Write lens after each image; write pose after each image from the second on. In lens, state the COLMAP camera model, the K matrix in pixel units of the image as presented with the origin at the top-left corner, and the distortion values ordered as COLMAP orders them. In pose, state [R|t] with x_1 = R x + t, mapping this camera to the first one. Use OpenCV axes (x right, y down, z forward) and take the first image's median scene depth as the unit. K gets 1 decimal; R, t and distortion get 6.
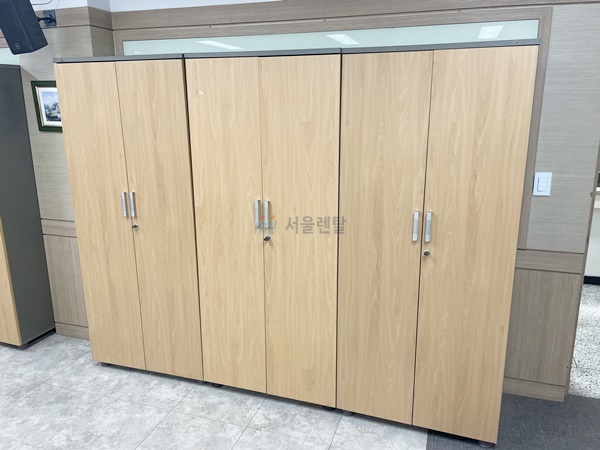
lens RADIAL K [[470.5, 0, 305.6], [0, 470.5, 221.5], [0, 0, 1]] dist [0.073337, -0.100380]
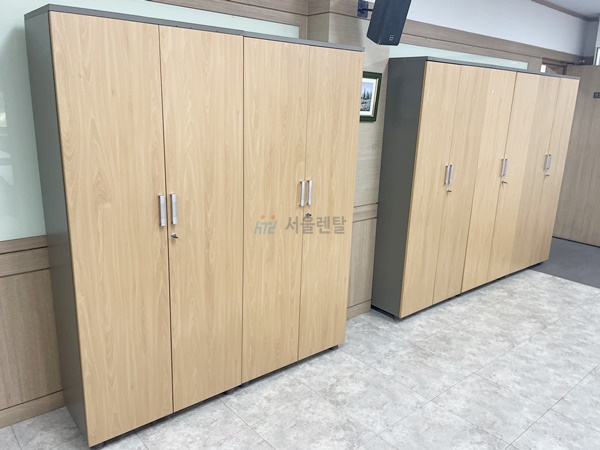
lens RADIAL K [[470.5, 0, 301.4], [0, 470.5, 229.6], [0, 0, 1]] dist [0.073337, -0.100380]
pose [[0.525328, -0.204296, 0.826011, -1.776748], [0.173162, 0.976103, 0.131291, -0.135980], [-0.833094, 0.074063, 0.548151, 0.662599]]
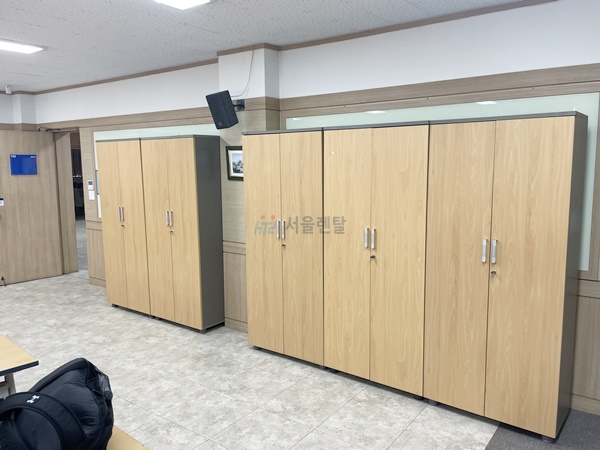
lens RADIAL K [[470.5, 0, 305.0], [0, 470.5, 222.3], [0, 0, 1]] dist [0.073337, -0.100380]
pose [[0.950659, 0.033872, -0.308384, 0.140242], [-0.068480, 0.992414, -0.102099, 0.085601], [0.302587, 0.118180, 0.945767, -0.338027]]
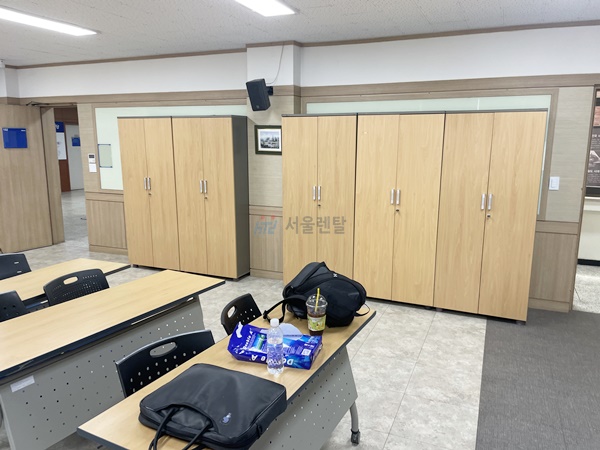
lens RADIAL K [[456.7, 0, 303.3], [0, 456.7, 229.4], [0, 0, 1]] dist [0.054534, -0.047367]
pose [[0.995899, 0.024104, -0.087200, -0.280307], [-0.028382, 0.998436, -0.048161, 0.199940], [0.085902, 0.050439, 0.995026, -0.783987]]
